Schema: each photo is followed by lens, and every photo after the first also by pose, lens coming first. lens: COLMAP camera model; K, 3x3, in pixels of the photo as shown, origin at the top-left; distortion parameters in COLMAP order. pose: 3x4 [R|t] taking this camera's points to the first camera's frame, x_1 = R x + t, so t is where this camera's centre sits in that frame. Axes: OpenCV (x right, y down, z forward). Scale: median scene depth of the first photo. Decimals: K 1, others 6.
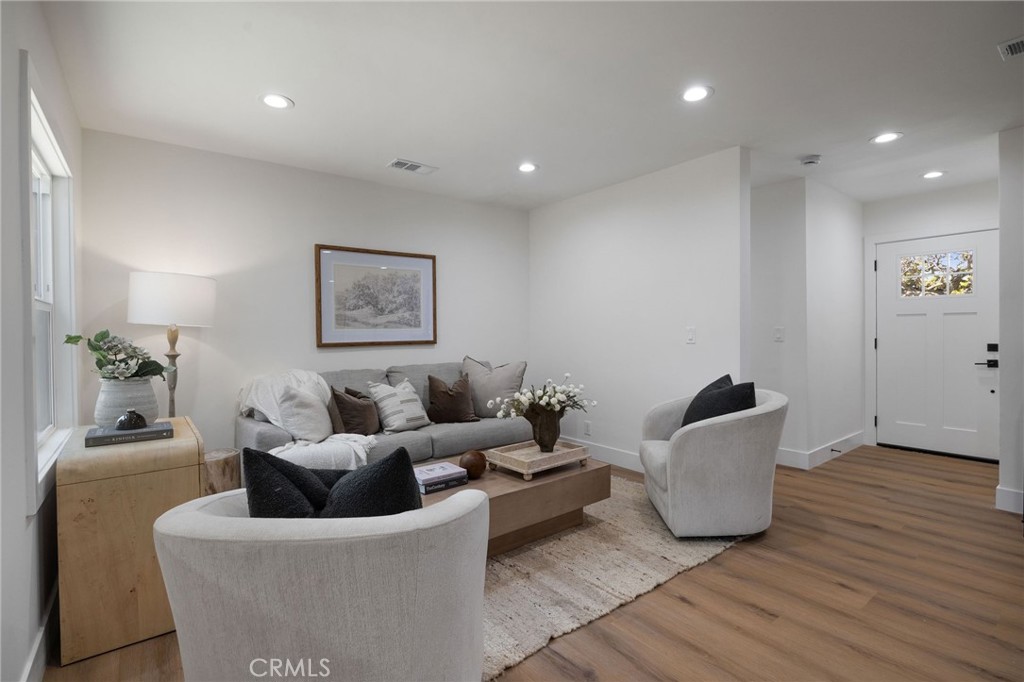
lens RADIAL K [[482.4, 0, 512.0], [0, 482.4, 341.0], [0, 0, 1]] dist [-0.017007, -0.000203]
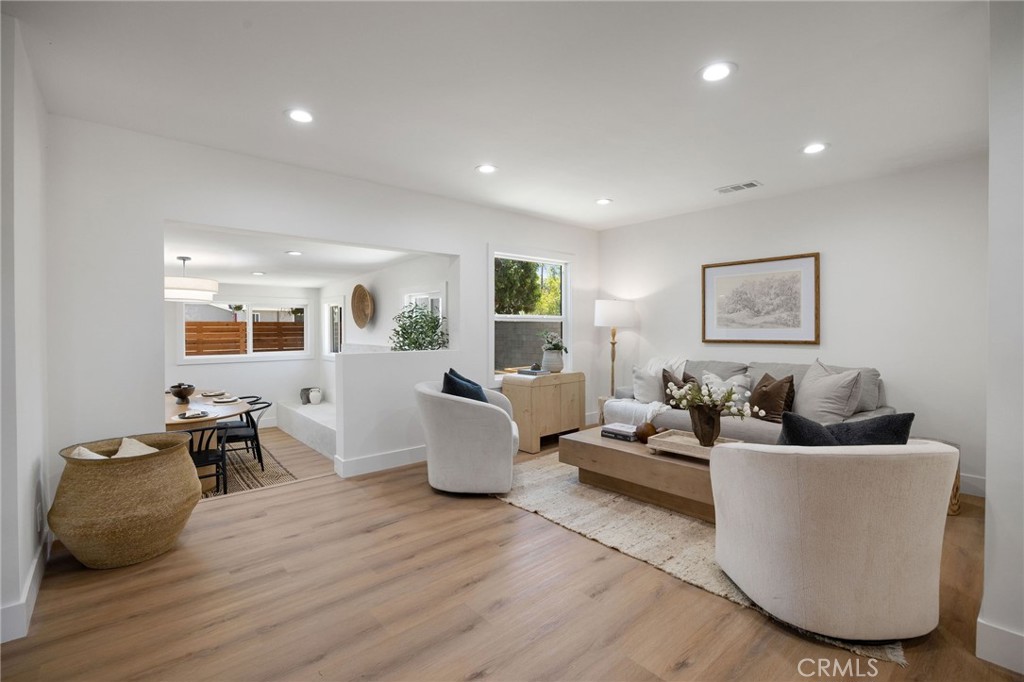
lens RADIAL K [[463.7, 0, 512.0], [0, 463.7, 341.0], [0, 0, 1]] dist [-0.001062, -0.000123]
pose [[0.059597, 0.041163, -0.997373, 0.809468], [-0.013528, 0.999091, 0.040425, -0.033526], [0.998131, 0.011083, 0.060099, 0.373142]]
